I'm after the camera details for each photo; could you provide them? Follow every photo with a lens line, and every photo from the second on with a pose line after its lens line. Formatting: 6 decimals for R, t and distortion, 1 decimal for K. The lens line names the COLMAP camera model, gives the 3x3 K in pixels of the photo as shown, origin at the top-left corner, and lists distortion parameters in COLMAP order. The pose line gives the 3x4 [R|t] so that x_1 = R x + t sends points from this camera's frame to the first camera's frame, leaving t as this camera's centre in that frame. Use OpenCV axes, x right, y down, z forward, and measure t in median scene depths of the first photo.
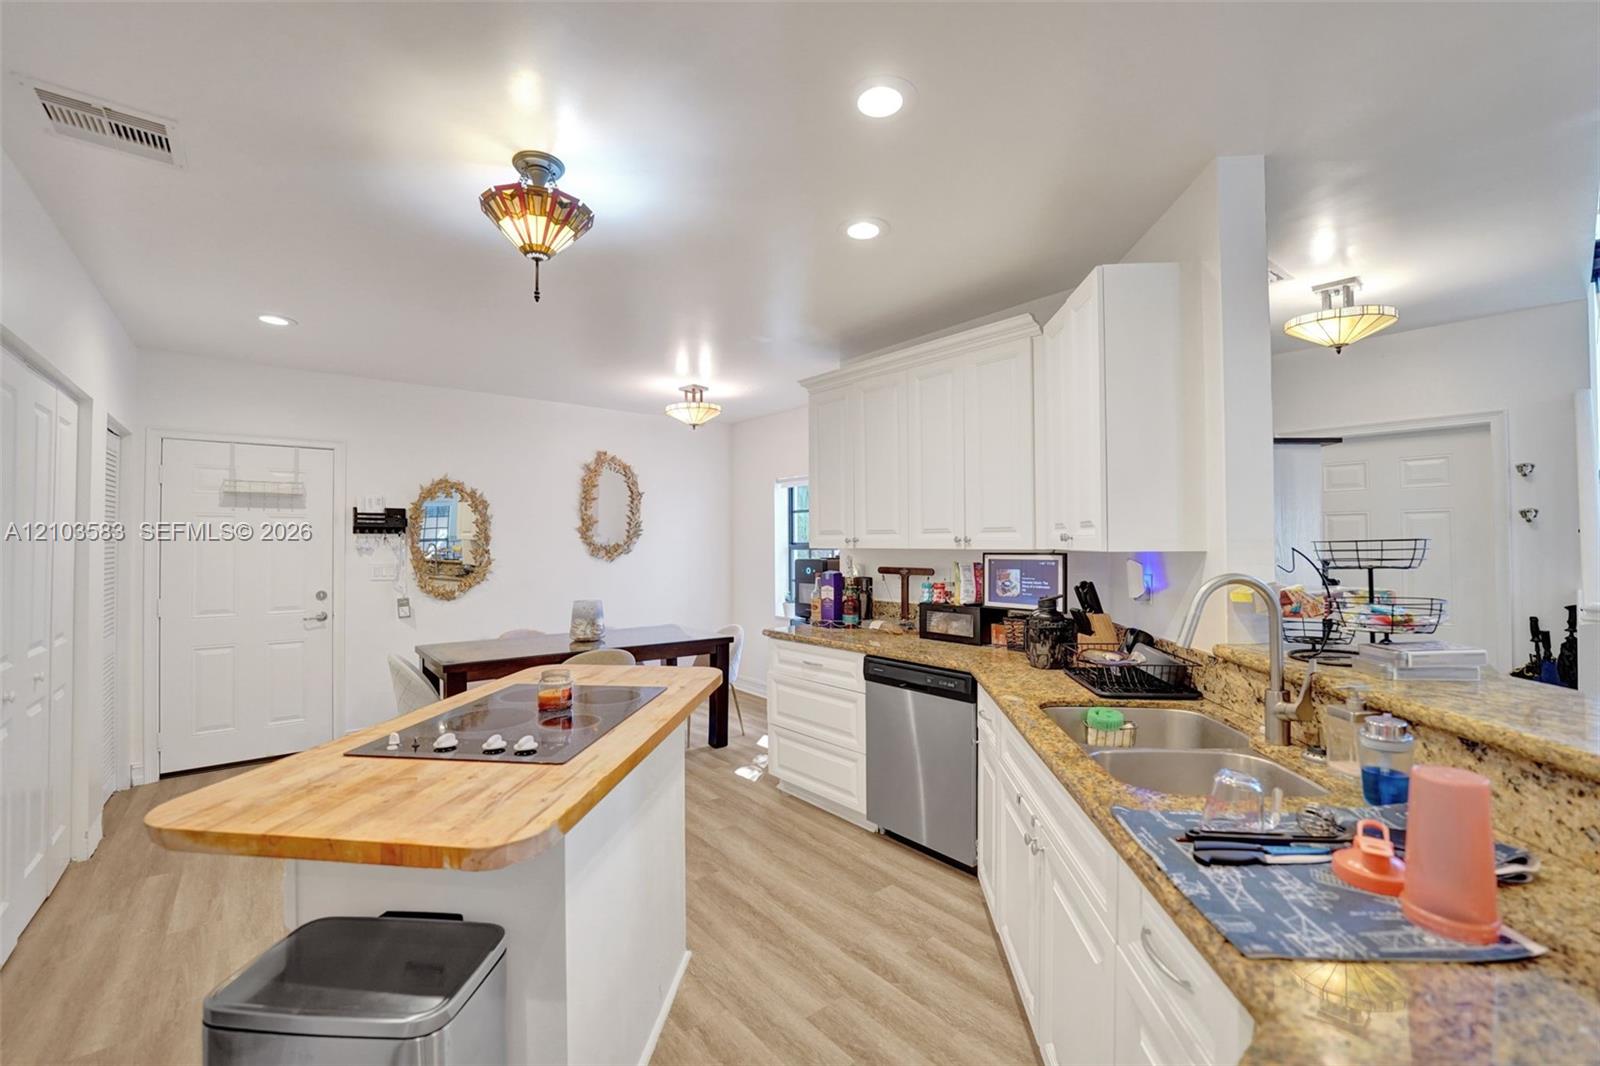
lens RADIAL K [[649.3, 0, 796.7], [0, 649.3, 536.2], [0, 0, 1]] dist [-0.024011, 0.002379]
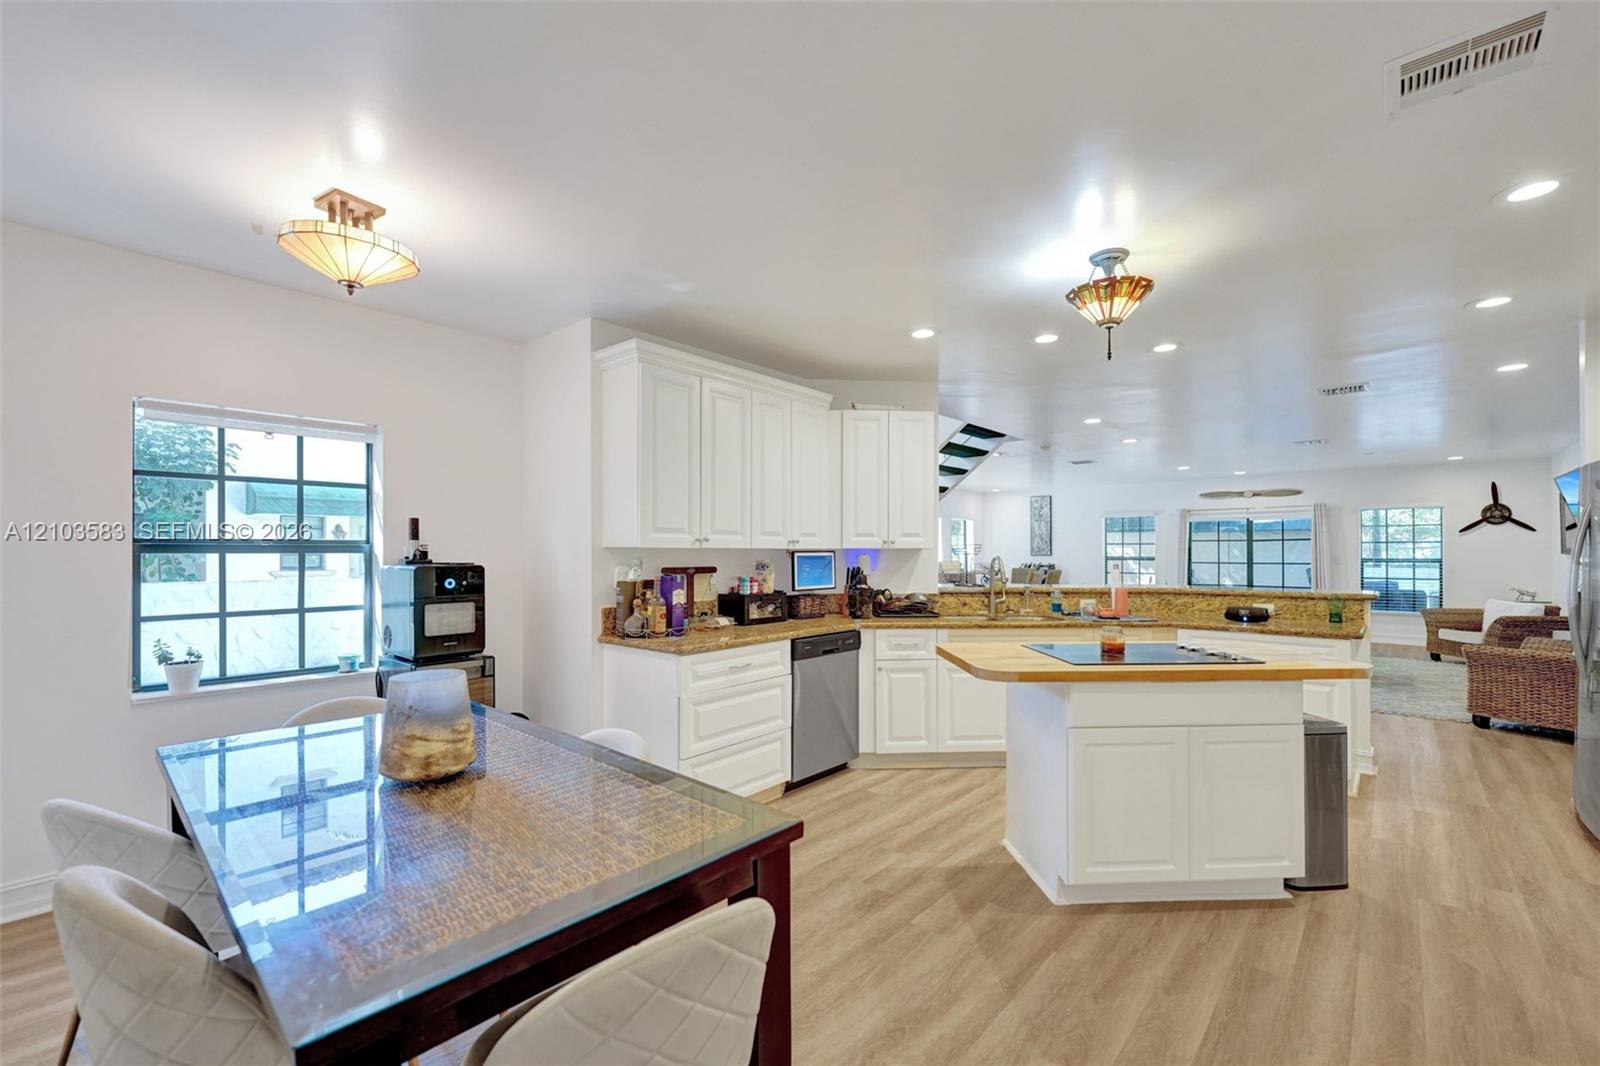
lens RADIAL K [[649.3, 0, 790.8], [0, 649.3, 556.2], [0, 0, 1]] dist [-0.024011, 0.002379]
pose [[-0.118532, -0.001509, 0.992949, -0.910421], [-0.007489, 0.999972, 0.000626, 0.030694], [-0.992922, -0.007362, -0.118540, 1.002297]]
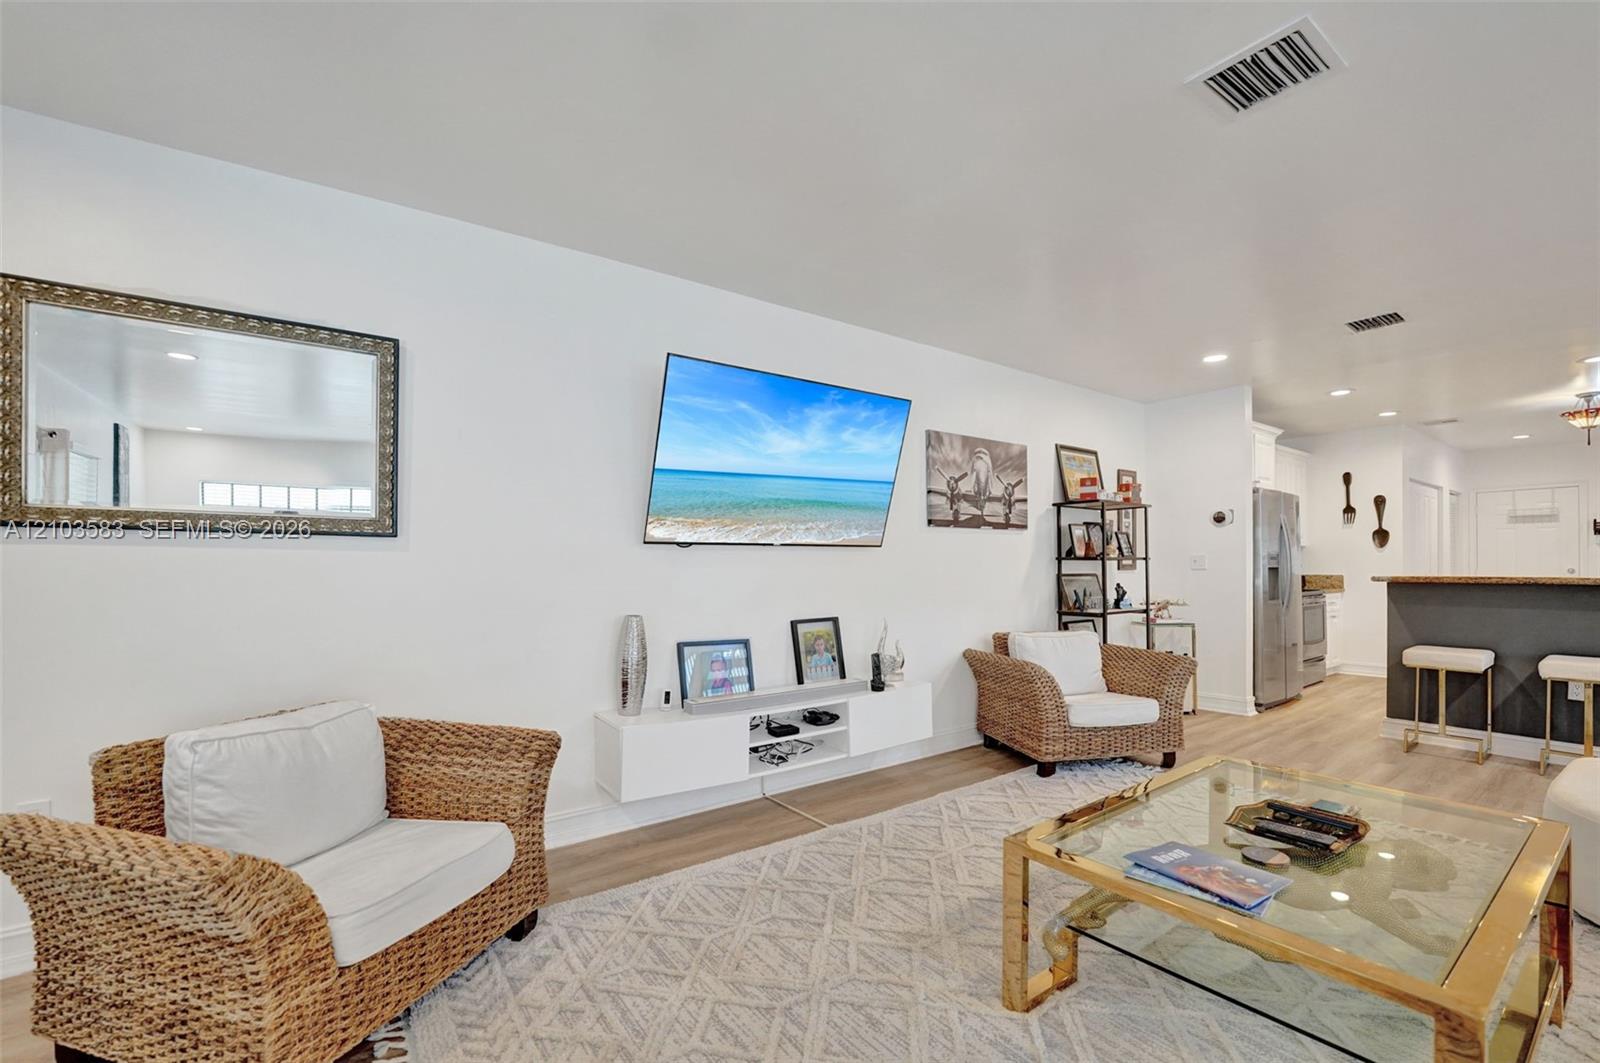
lens RADIAL K [[649.3, 0, 795.6], [0, 649.3, 571.2], [0, 0, 1]] dist [-0.024011, 0.002379]
pose [[-0.077708, 0.012481, -0.996898, 1.406838], [0.016960, 0.999793, 0.011195, 0.046729], [0.996832, -0.016037, -0.077904, -1.207336]]
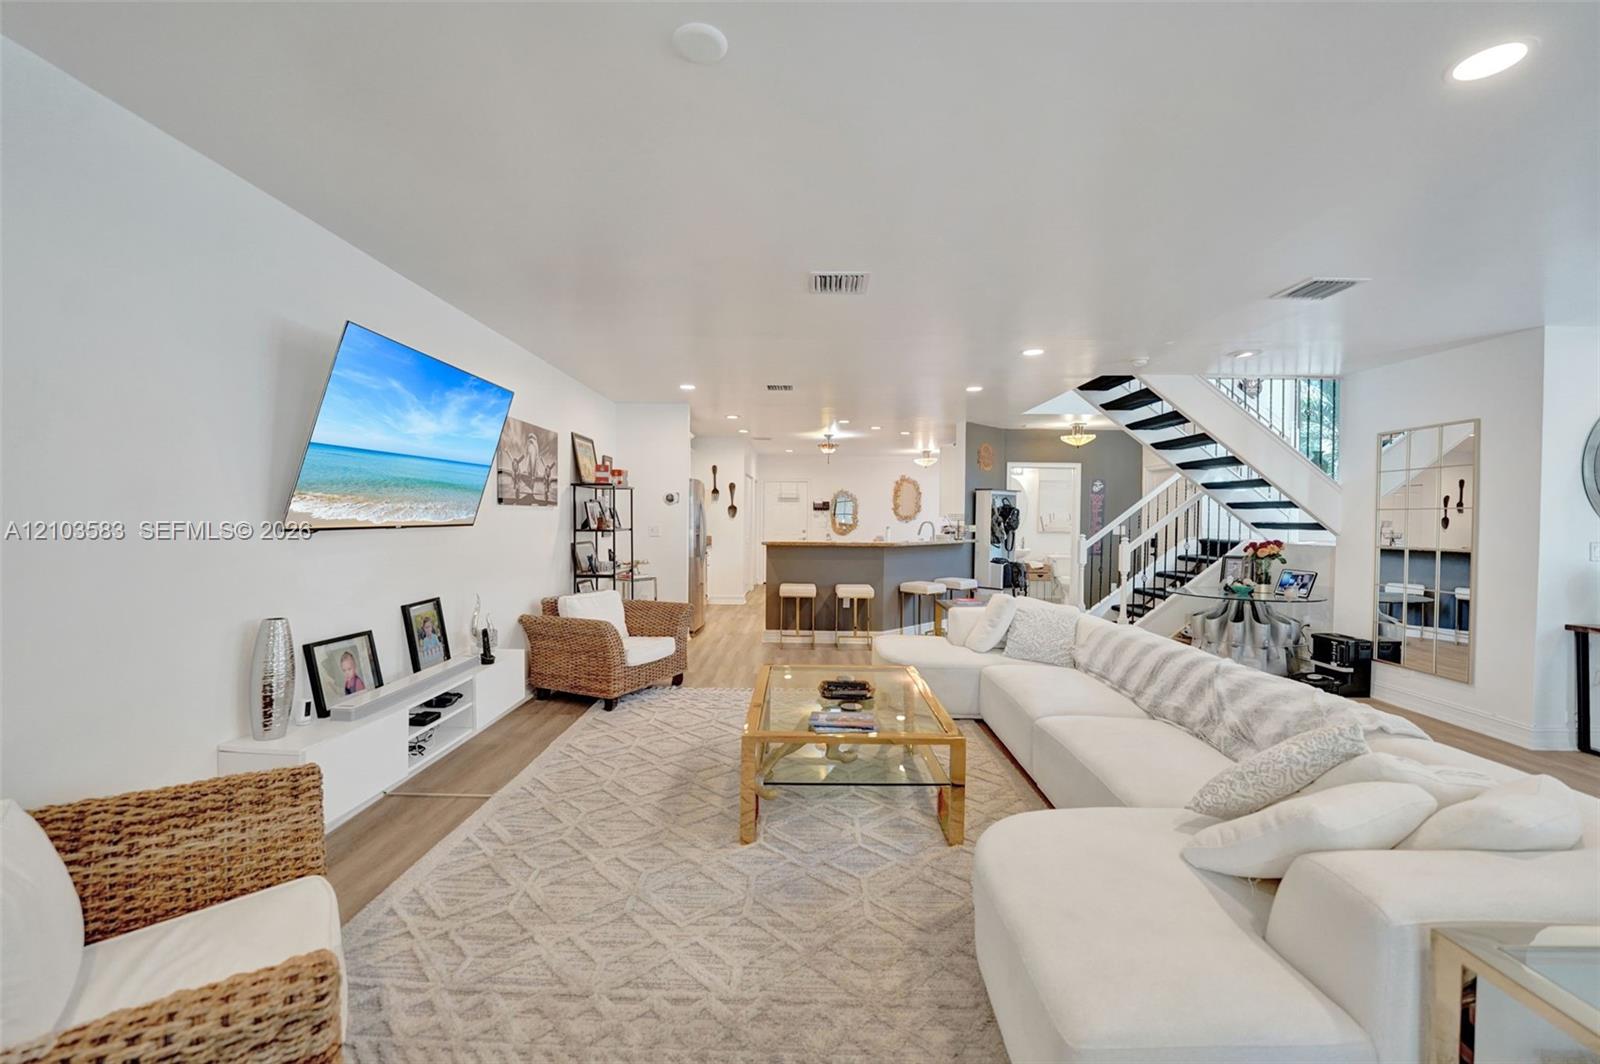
lens RADIAL K [[649.3, 0, 794.7], [0, 649.3, 526.1], [0, 0, 1]] dist [-0.024011, 0.002379]
pose [[0.762804, 0.020586, -0.646302, 1.455905], [-0.005539, 0.999664, 0.025304, -0.009731], [0.646606, -0.015722, 0.762662, -1.640026]]
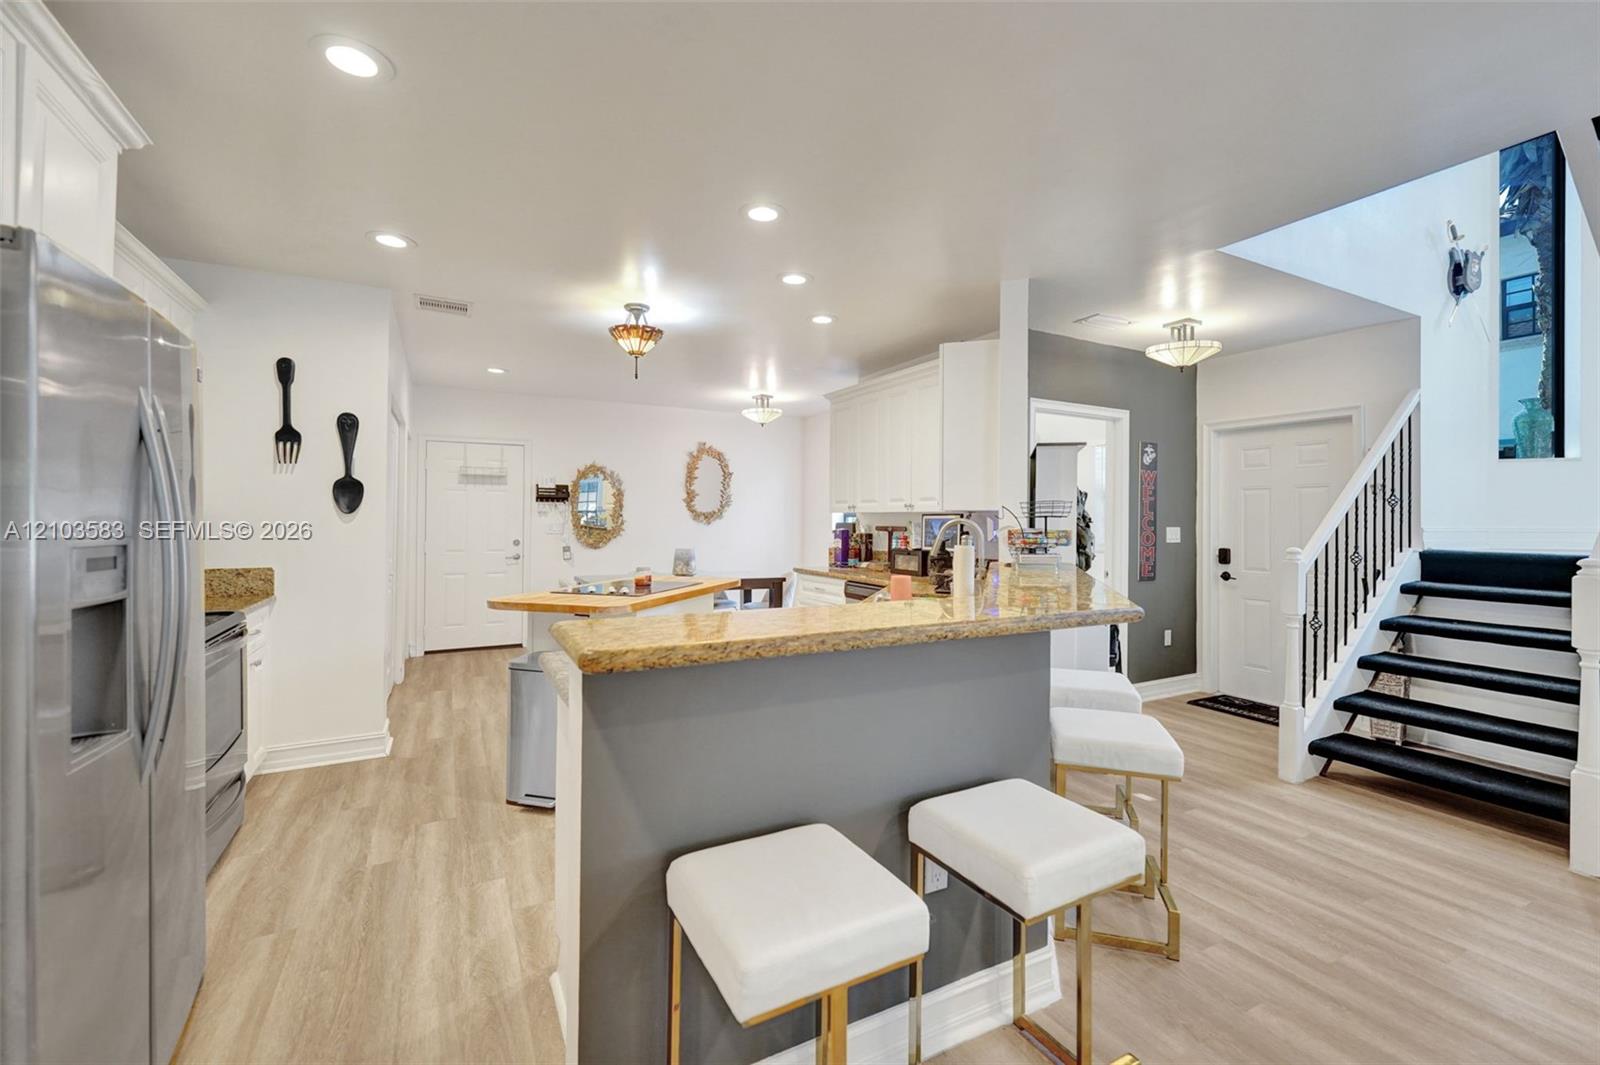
lens RADIAL K [[649.3, 0, 802.6], [0, 649.3, 509.1], [0, 0, 1]] dist [-0.024011, 0.002379]
pose [[0.982117, 0.006569, -0.188158, 0.255589], [-0.007654, 0.999958, -0.005040, 0.020377], [0.188117, 0.006390, 0.982126, -0.456471]]
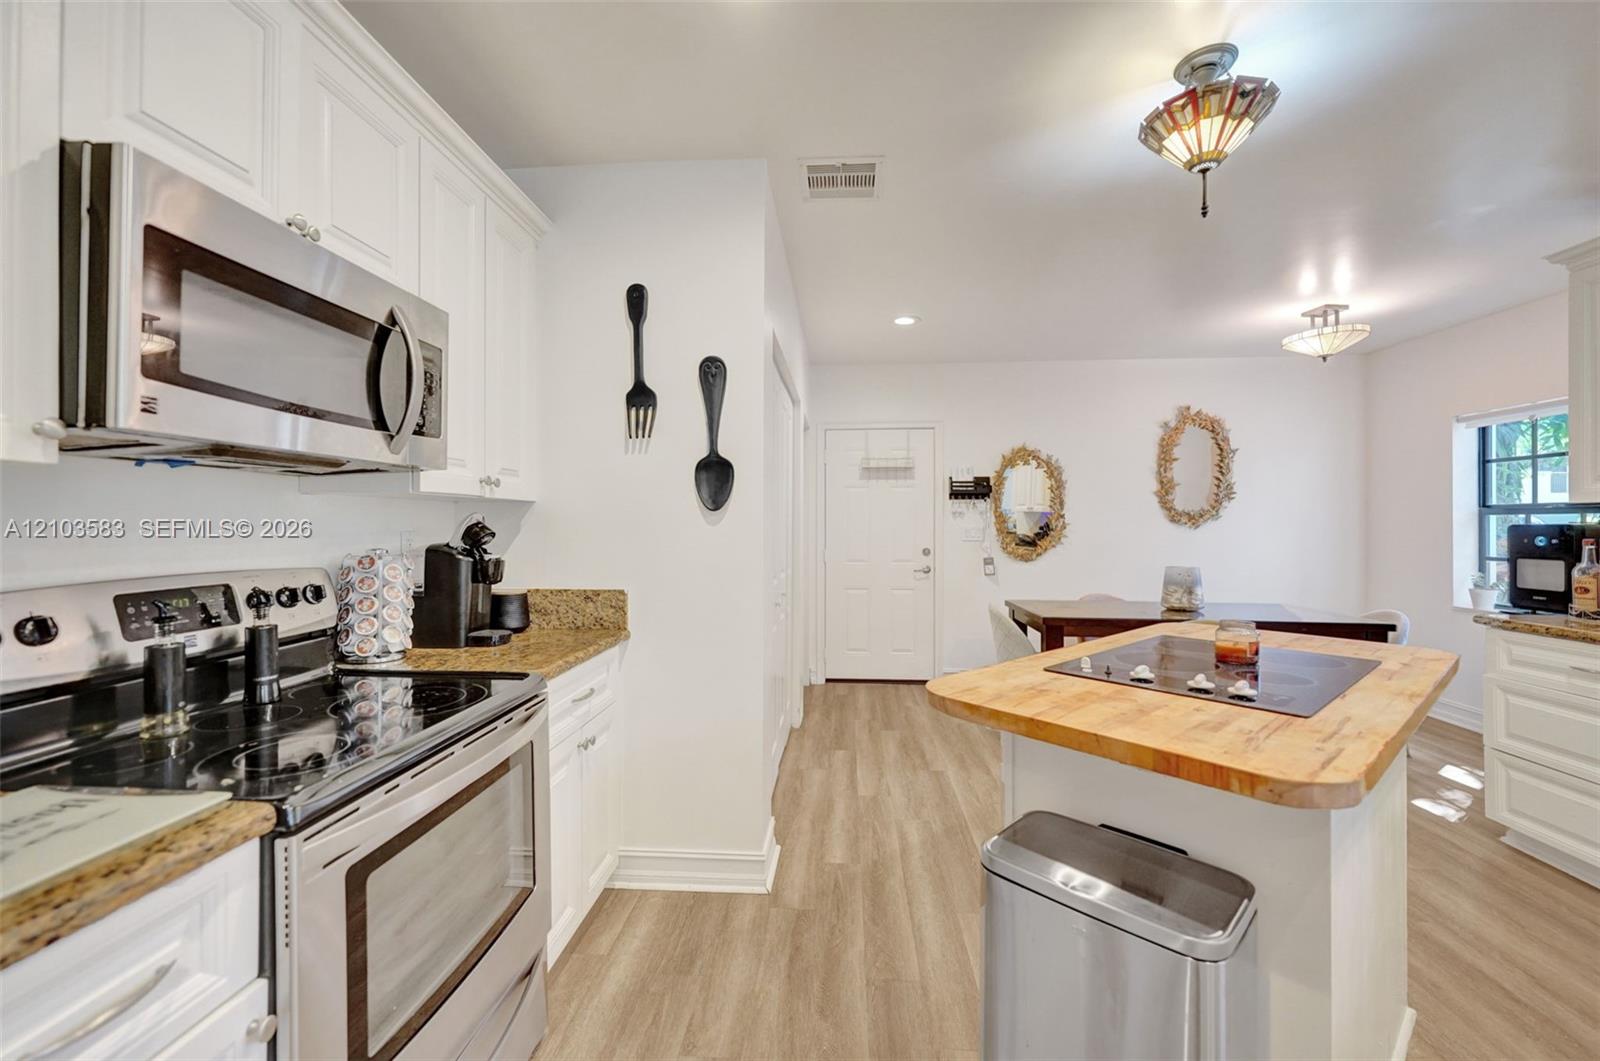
lens RADIAL K [[649.3, 0, 791.2], [0, 649.3, 520.9], [0, 0, 1]] dist [-0.024011, 0.002379]
pose [[0.713321, 0.002943, -0.700831, -0.102725], [0.002443, 0.999975, 0.006686, 0.033682], [0.700833, -0.006482, 0.713296, -0.032918]]
